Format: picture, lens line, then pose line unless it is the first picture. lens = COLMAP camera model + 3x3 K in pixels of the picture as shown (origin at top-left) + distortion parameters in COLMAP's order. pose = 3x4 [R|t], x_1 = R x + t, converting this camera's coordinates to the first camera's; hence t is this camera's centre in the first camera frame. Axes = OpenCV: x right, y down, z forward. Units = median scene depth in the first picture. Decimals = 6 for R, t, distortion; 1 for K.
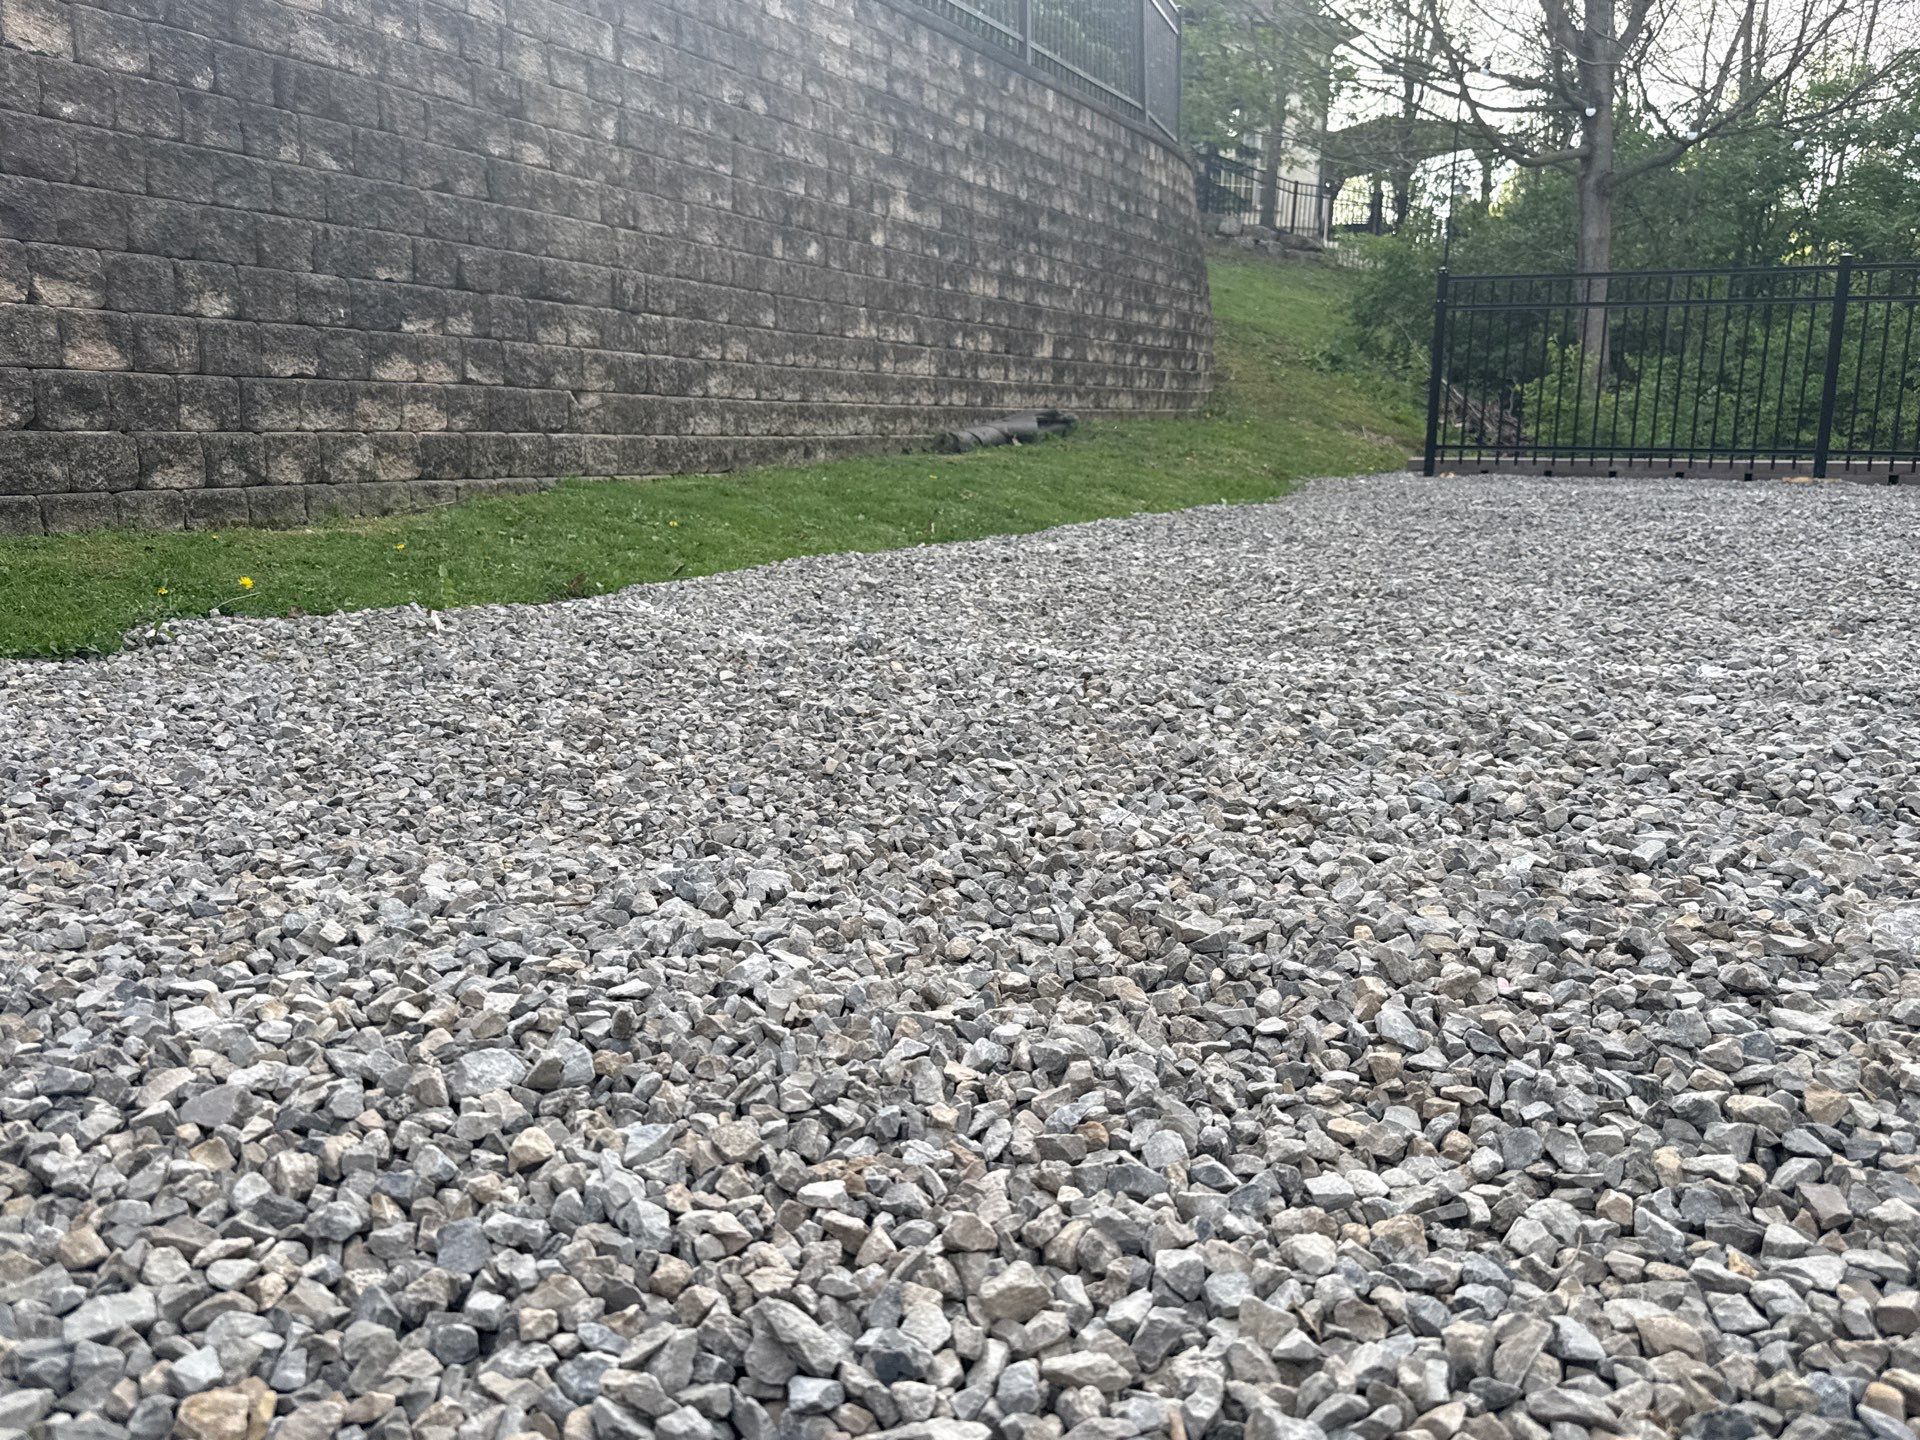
lens RADIAL K [[1501.7, 0, 960.0], [0, 1501.7, 720.0], [0, 0, 1]] dist [0.153285, -0.299772]
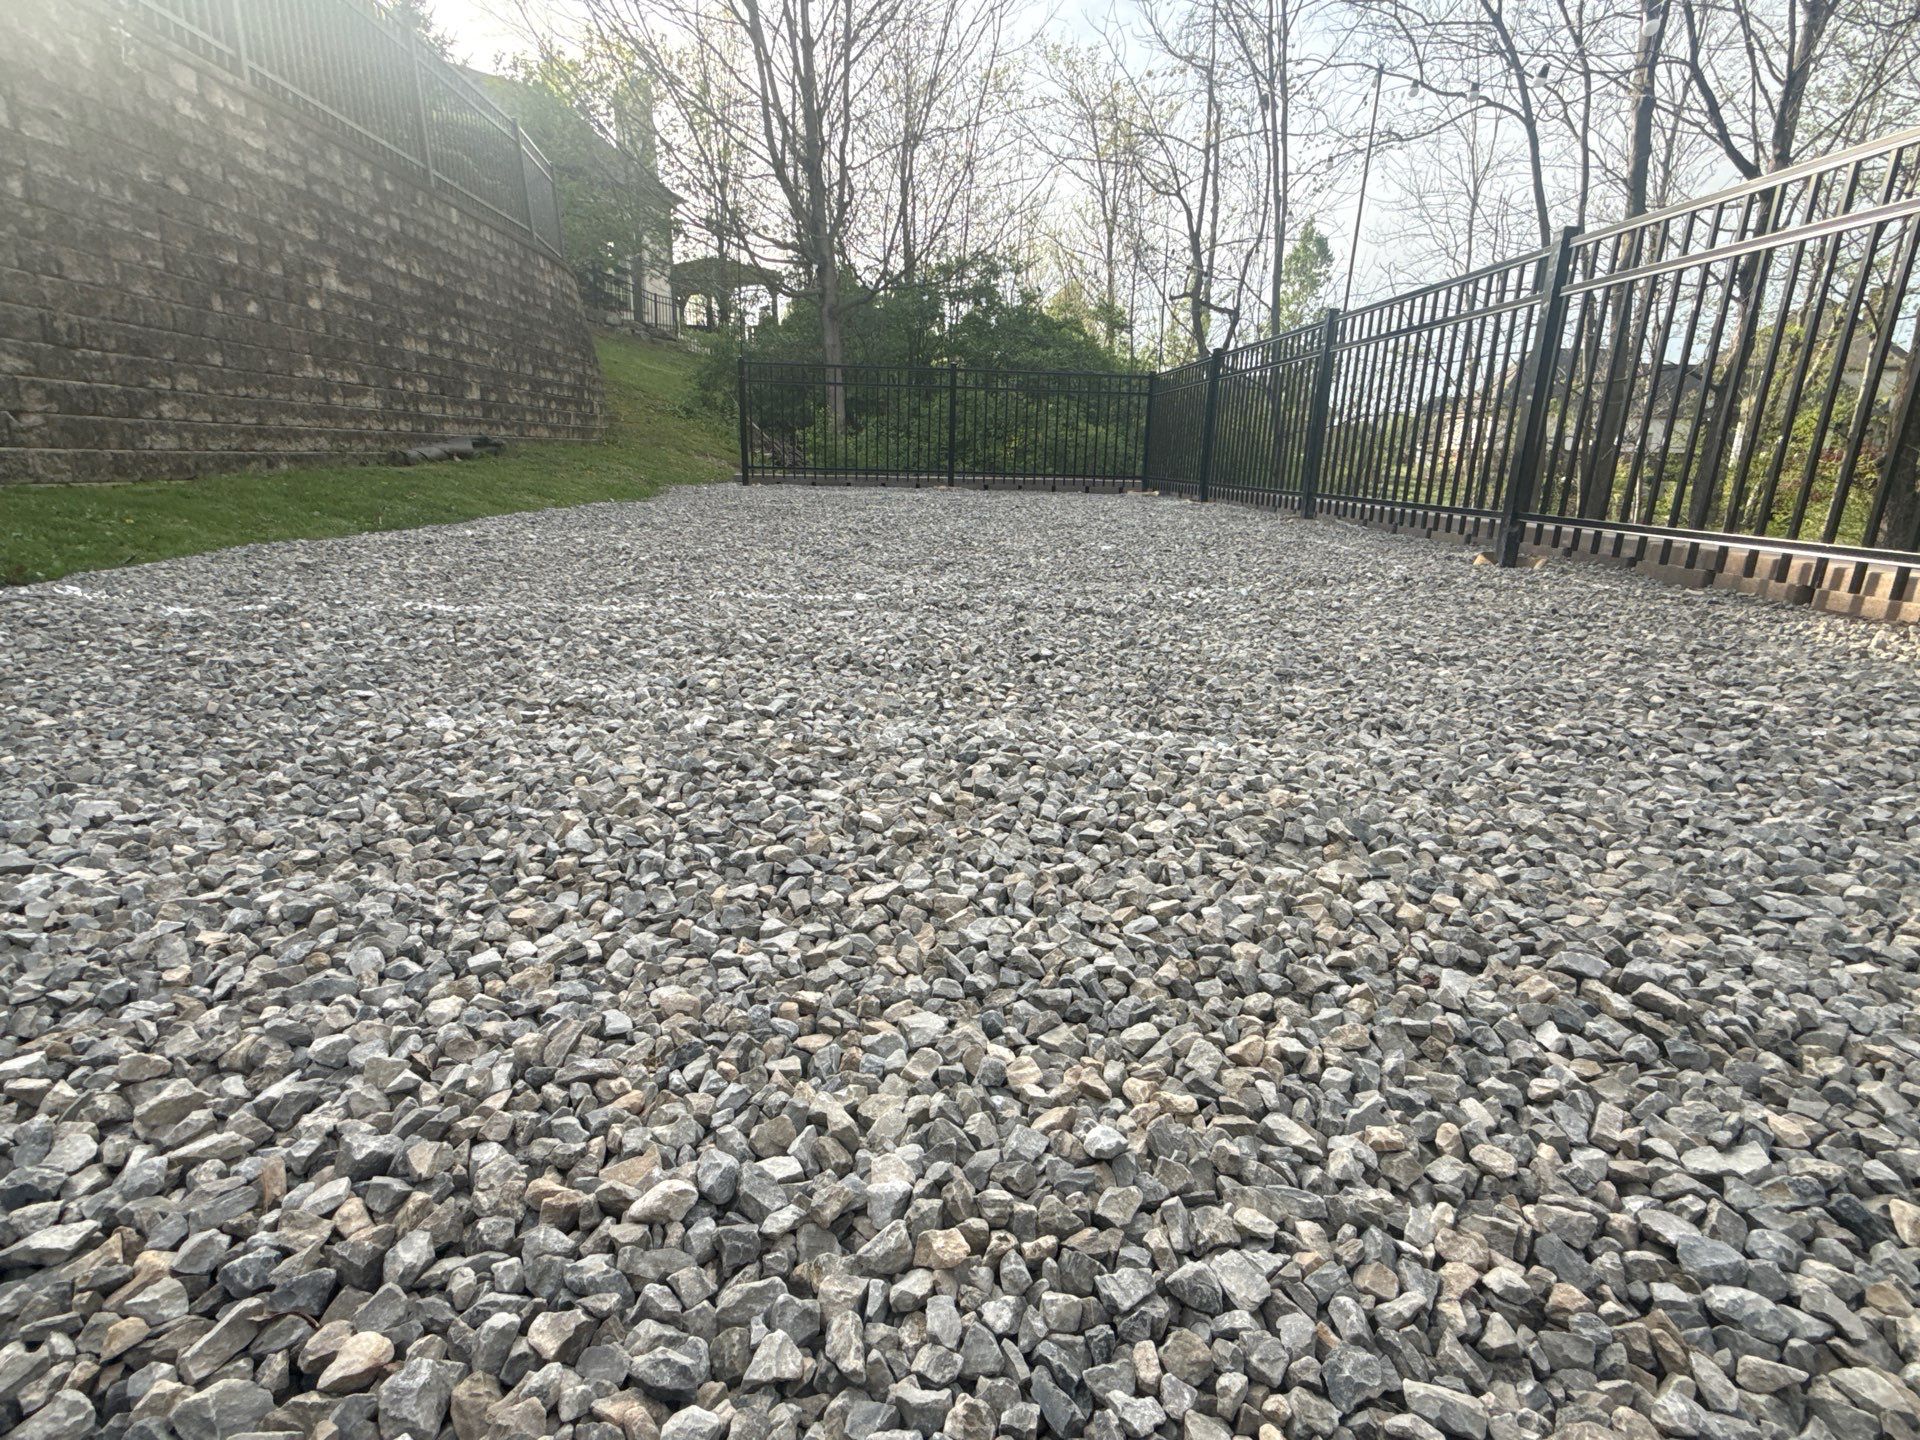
lens RADIAL K [[916.7, 0, 960.0], [0, 916.7, 720.0], [0, 0, 1]] dist [-0.001672, -0.000085]
pose [[0.875453, -0.118879, 0.468455, 0.122197], [0.075152, 0.990971, 0.111032, 0.001838], [-0.477425, -0.061998, 0.876483, -0.004992]]
